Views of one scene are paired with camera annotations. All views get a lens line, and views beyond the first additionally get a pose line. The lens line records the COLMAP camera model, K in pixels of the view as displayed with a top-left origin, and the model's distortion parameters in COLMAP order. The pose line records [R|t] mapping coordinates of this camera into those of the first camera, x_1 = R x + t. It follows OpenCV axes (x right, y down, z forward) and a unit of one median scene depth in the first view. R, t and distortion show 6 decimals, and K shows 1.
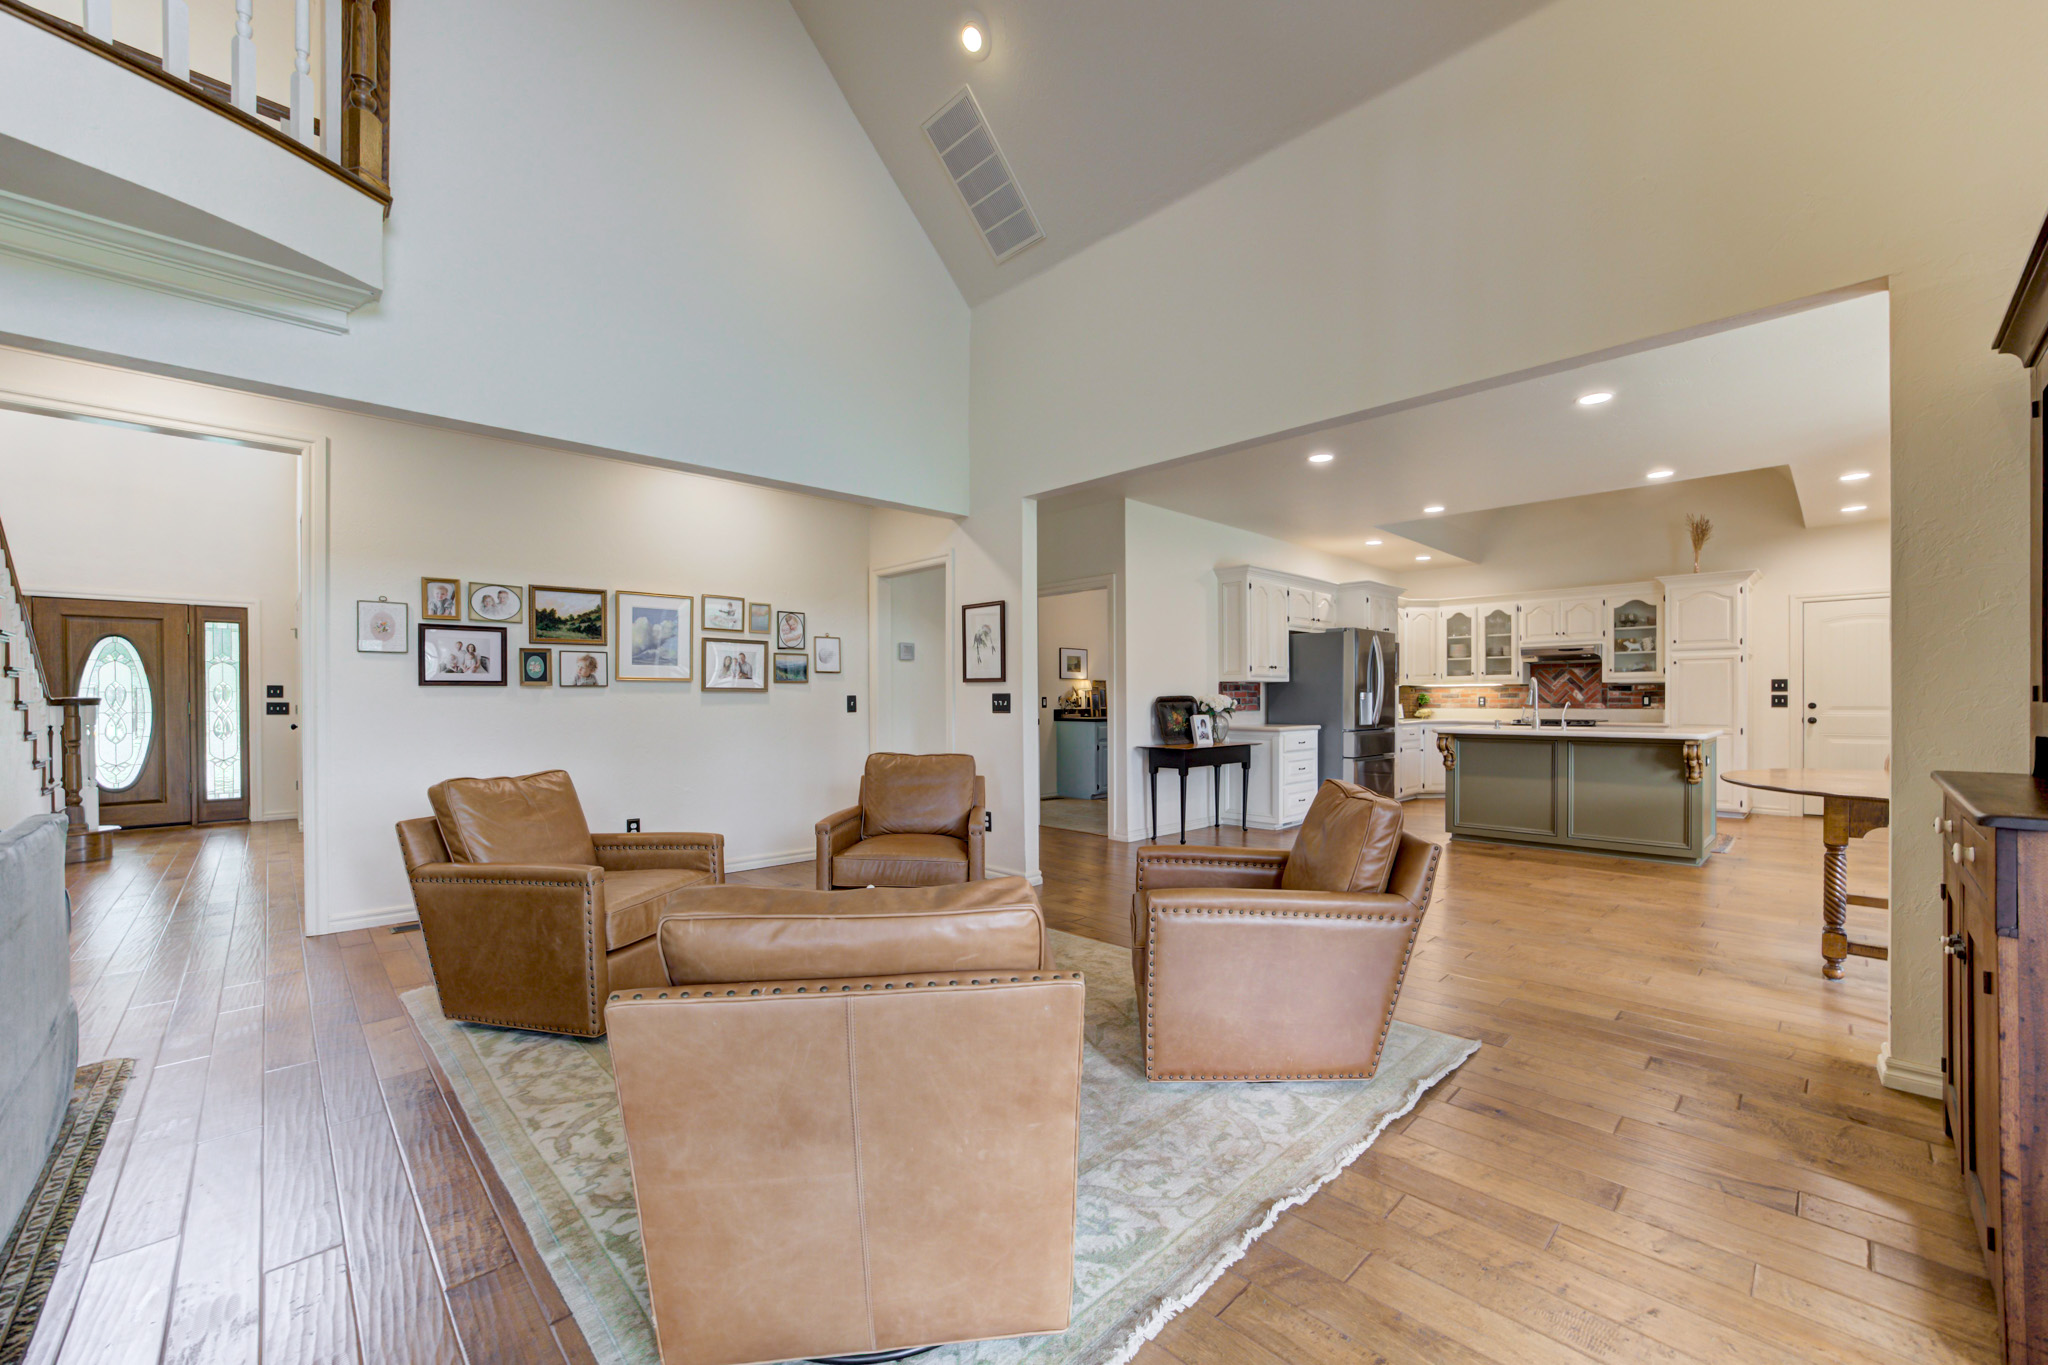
lens RADIAL K [[816.3, 0, 1053.1], [0, 816.3, 699.6], [0, 0, 1]] dist [-0.033153, 0.009323]
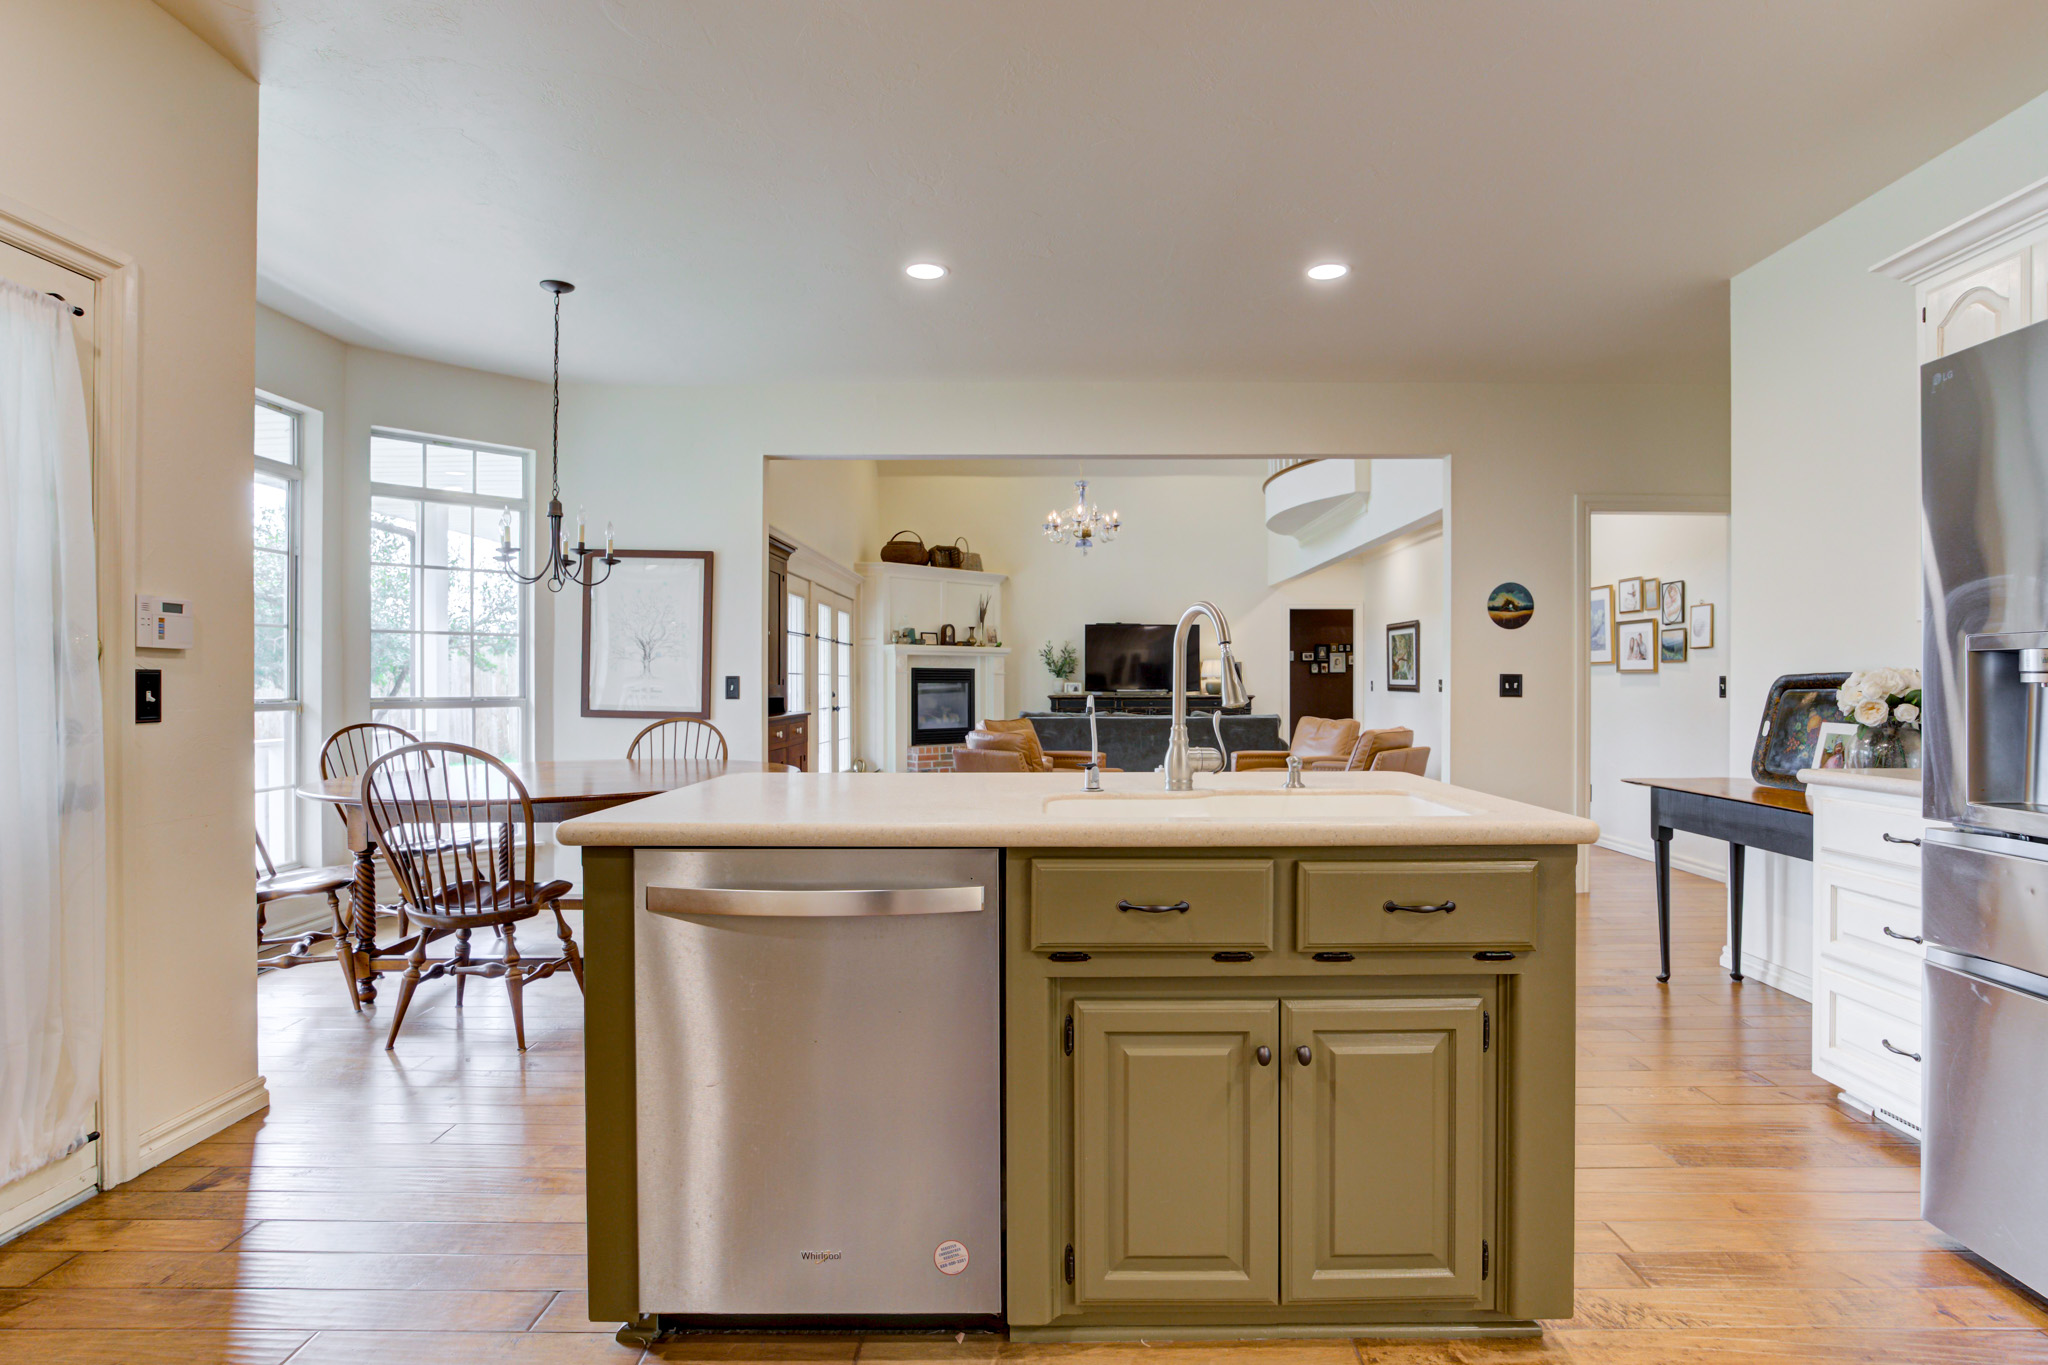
lens RADIAL K [[1075.8, 0, 1038.9], [0, 1075.8, 684.2], [0, 0, 1]] dist [-0.035446, 0.005373]
pose [[-0.714829, 0.004268, -0.699287, 0.766083], [0.003647, 0.999991, 0.002376, -0.001781], [0.699290, -0.000851, -0.714837, 1.059289]]
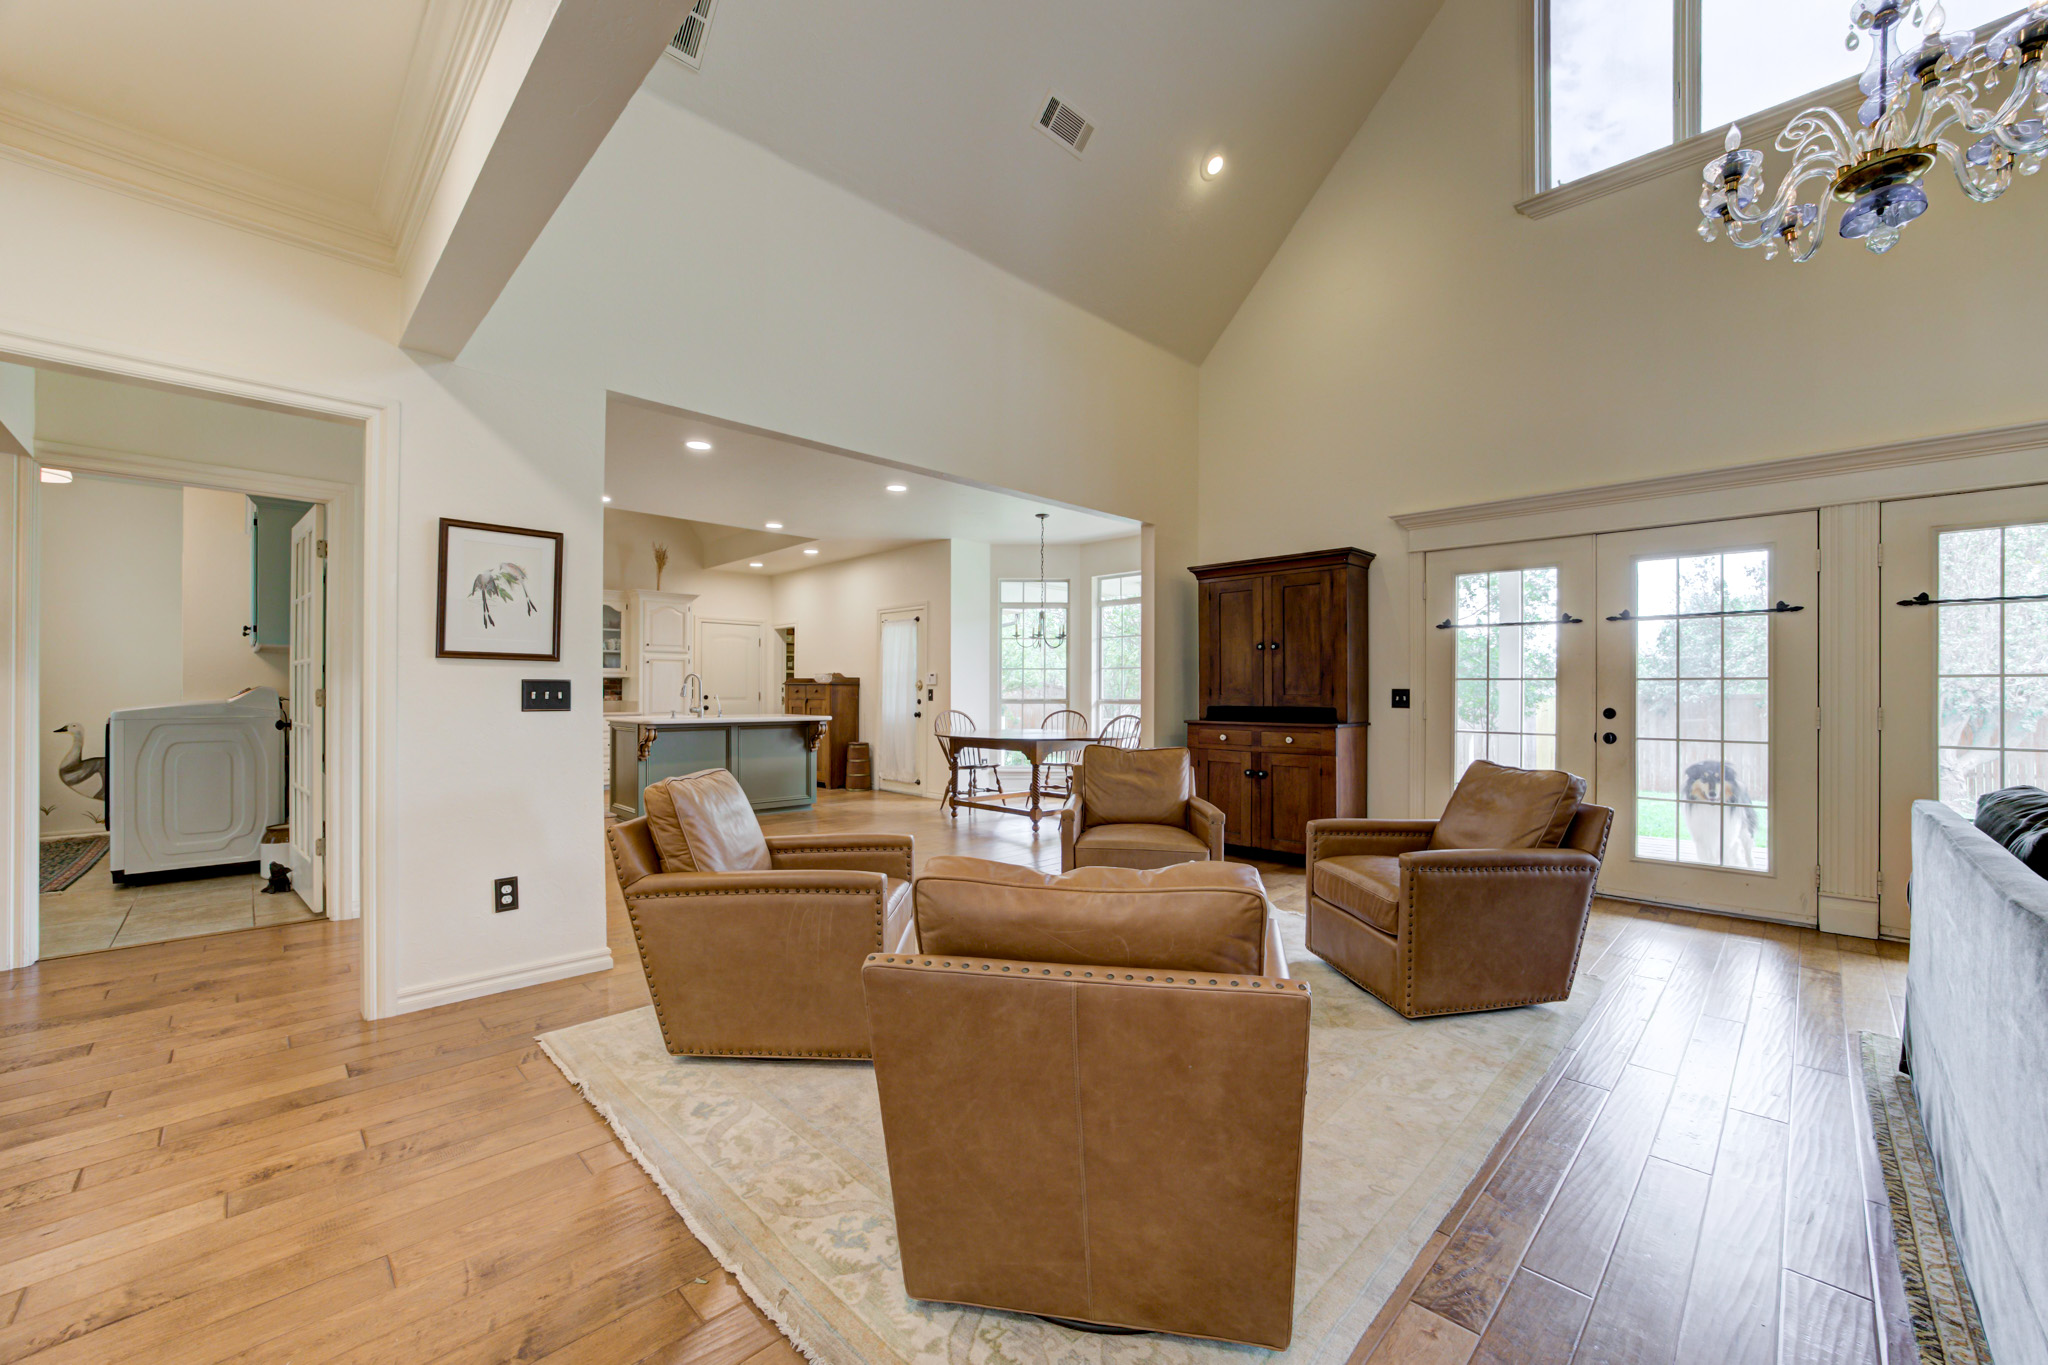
lens RADIAL K [[816.3, 0, 1021.7], [0, 816.3, 688.3], [0, 0, 1]] dist [-0.033153, 0.009323]
pose [[0.006172, 0.008861, 0.999942, -0.496016], [-0.004269, 0.999952, -0.008835, 0.002551], [-0.999972, -0.004214, 0.006209, 0.459226]]
